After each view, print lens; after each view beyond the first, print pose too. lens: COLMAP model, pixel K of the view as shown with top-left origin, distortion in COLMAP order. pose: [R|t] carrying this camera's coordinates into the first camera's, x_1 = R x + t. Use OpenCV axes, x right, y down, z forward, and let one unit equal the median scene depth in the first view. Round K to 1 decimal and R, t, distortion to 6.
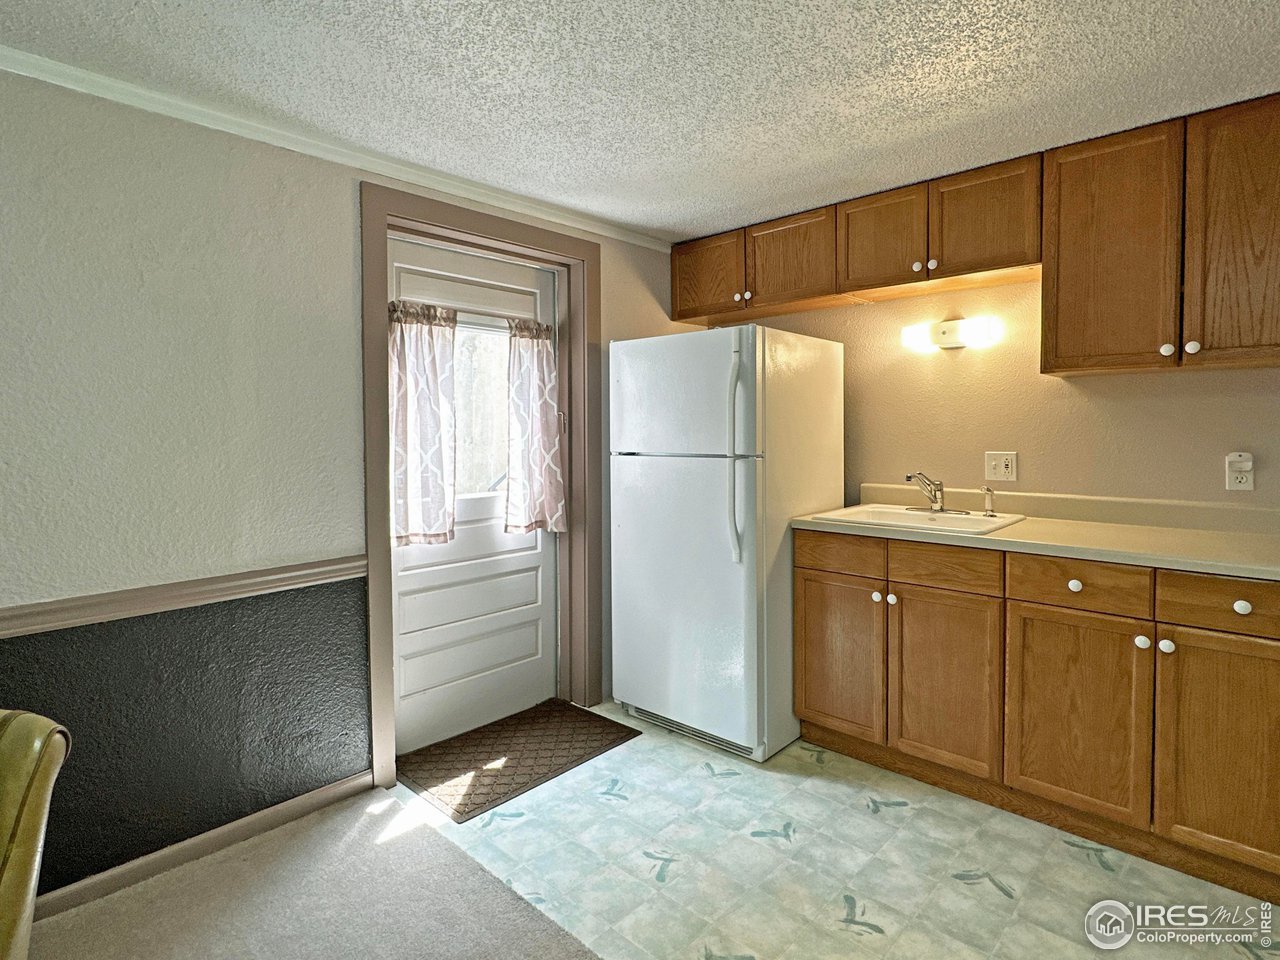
lens RADIAL K [[671.2, 0, 637.3], [0, 671.2, 447.9], [0, 0, 1]] dist [0.000216, 0.000235]
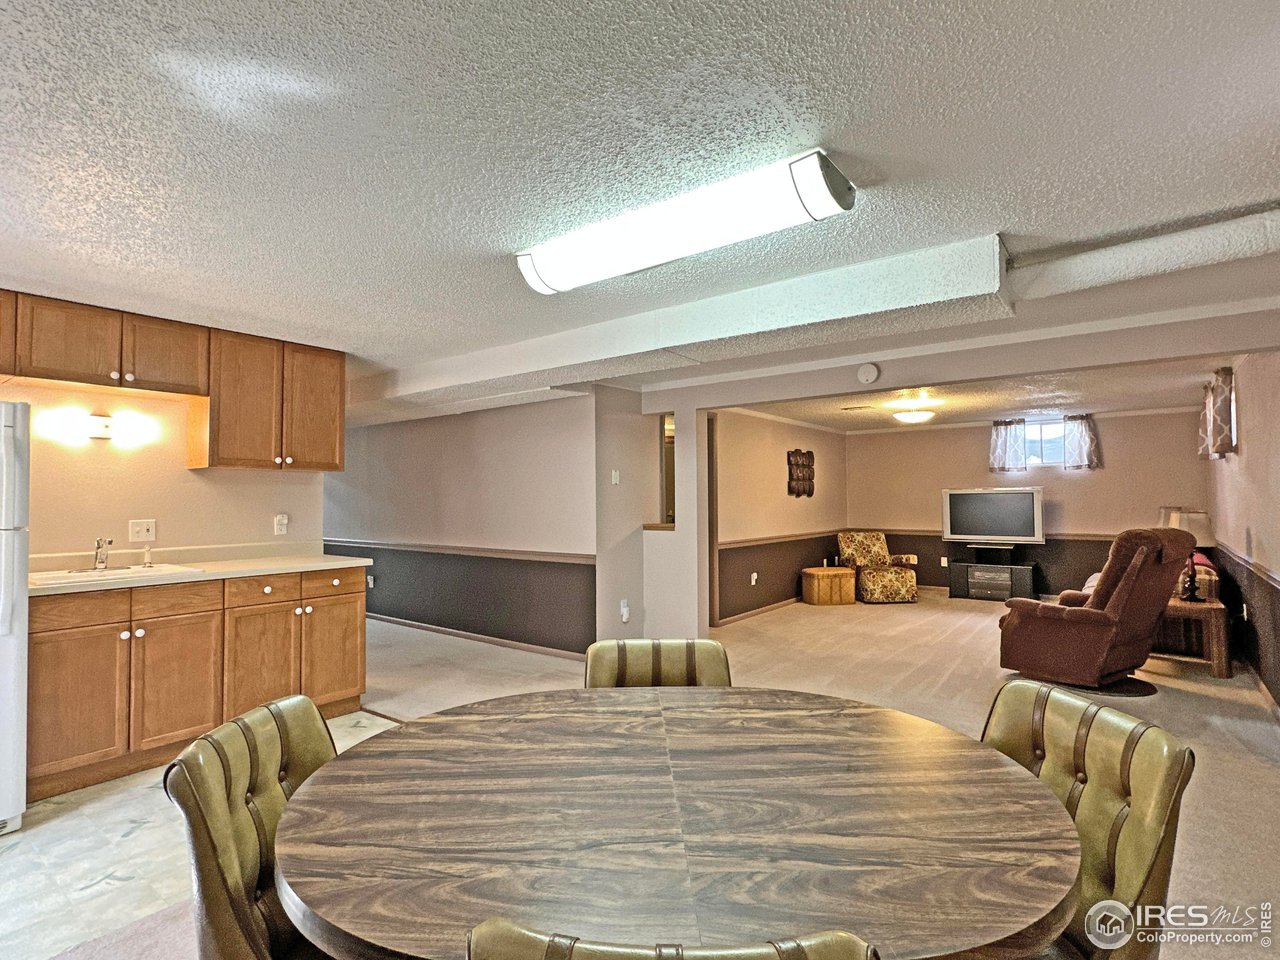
lens RADIAL K [[652.0, 0, 645.4], [0, 652.0, 485.8], [0, 0, 1]] dist [-0.002547, 0.000021]
pose [[-0.112101, 0.028251, 0.993295, -1.077391], [0.035902, 0.999058, -0.024364, 0.006486], [-0.993048, 0.032930, -0.113010, 0.173587]]
